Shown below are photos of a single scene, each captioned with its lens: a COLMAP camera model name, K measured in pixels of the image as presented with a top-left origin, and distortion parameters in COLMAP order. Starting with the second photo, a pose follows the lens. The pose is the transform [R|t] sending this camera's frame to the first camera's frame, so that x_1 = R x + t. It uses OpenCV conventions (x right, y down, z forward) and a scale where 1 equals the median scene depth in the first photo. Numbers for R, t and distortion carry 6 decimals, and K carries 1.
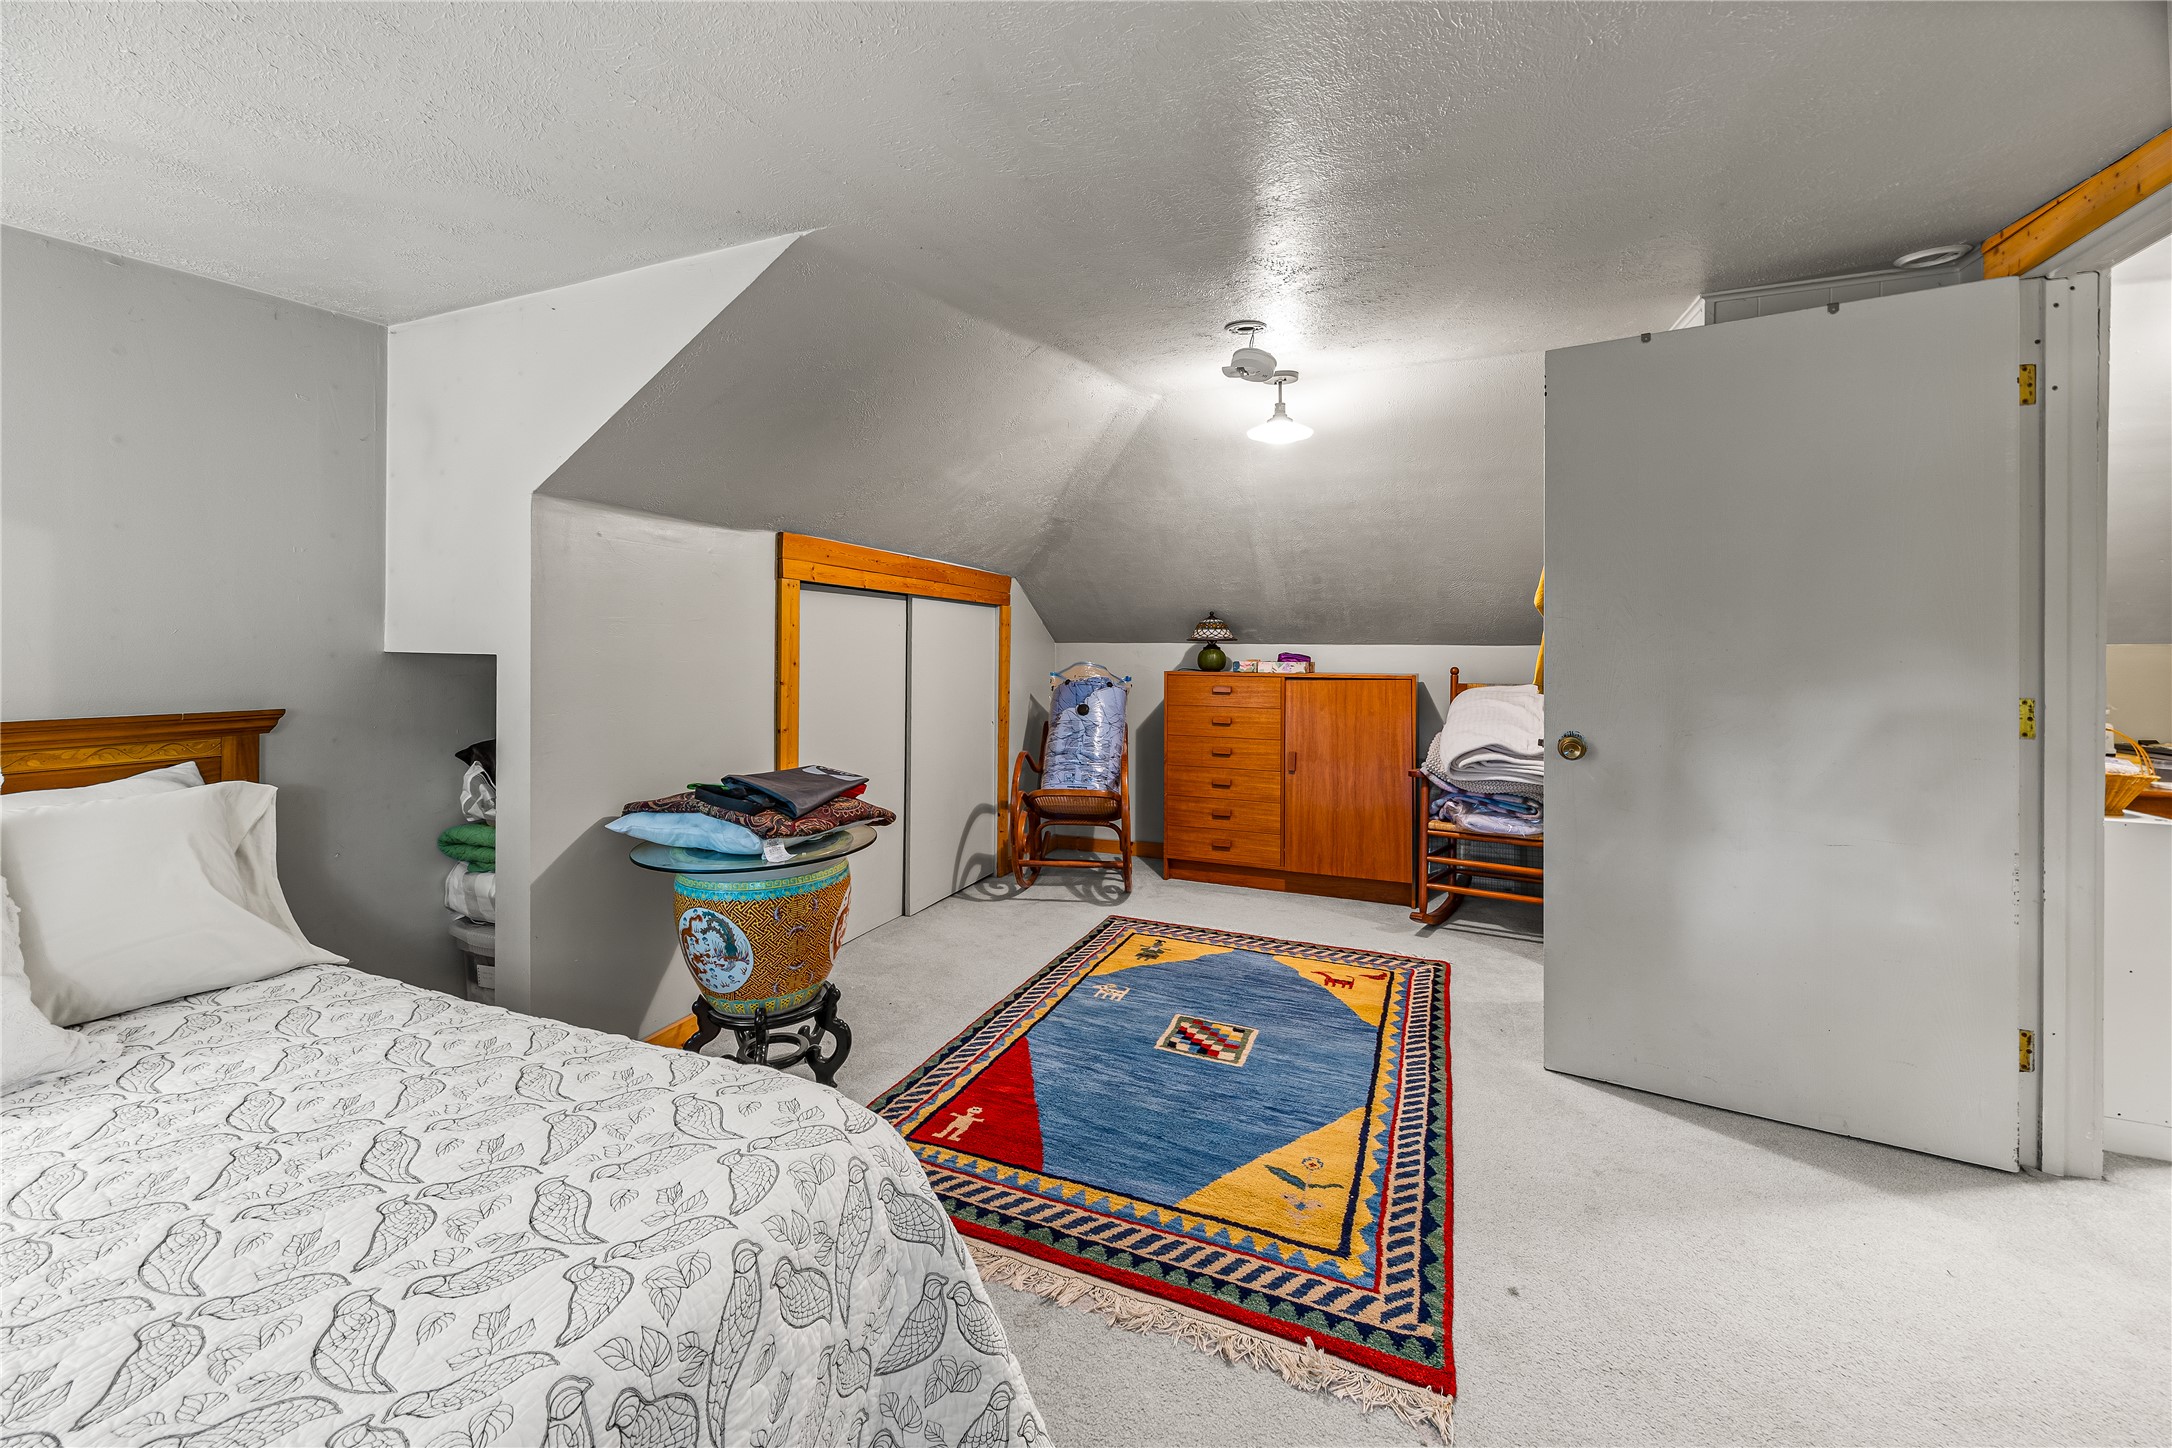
lens RADIAL K [[837.4, 0, 1094.8], [0, 837.4, 656.4], [0, 0, 1]] dist [0.000333, -0.000299]
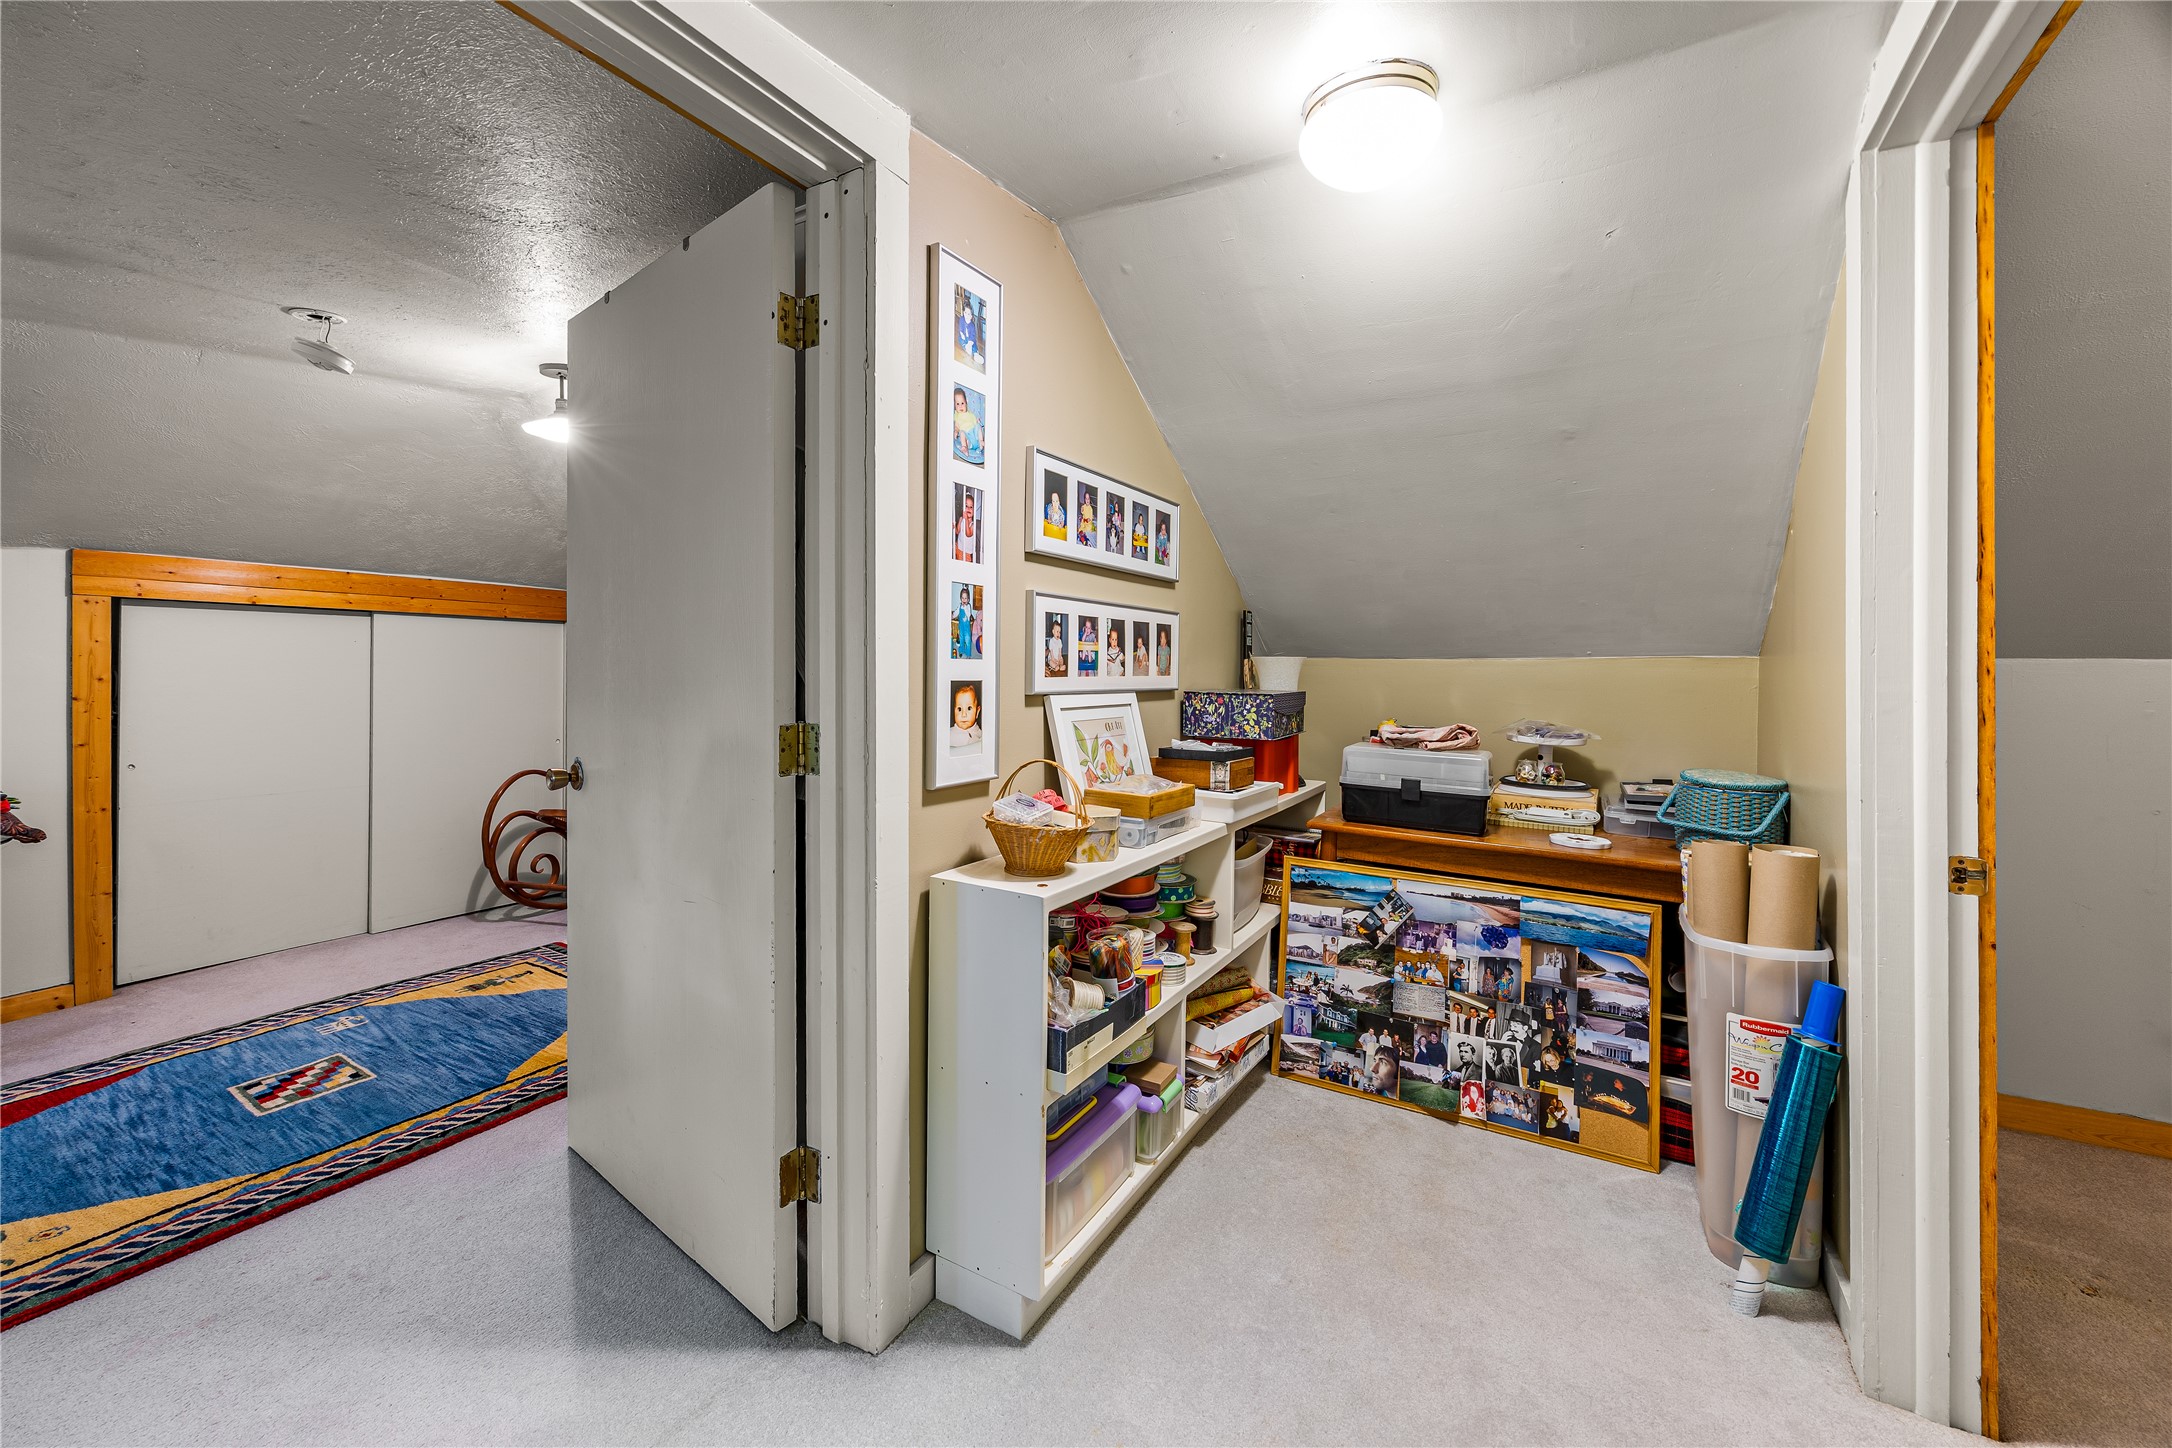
lens RADIAL K [[837.4, 0, 1038.6], [0, 837.4, 674.2], [0, 0, 1]] dist [0.000333, -0.000299]
pose [[0.989794, 0.000264, -0.142503, 1.033900], [-0.000325, 1.000000, -0.000400, 0.002064], [0.142503, 0.000443, 0.989794, 0.185949]]
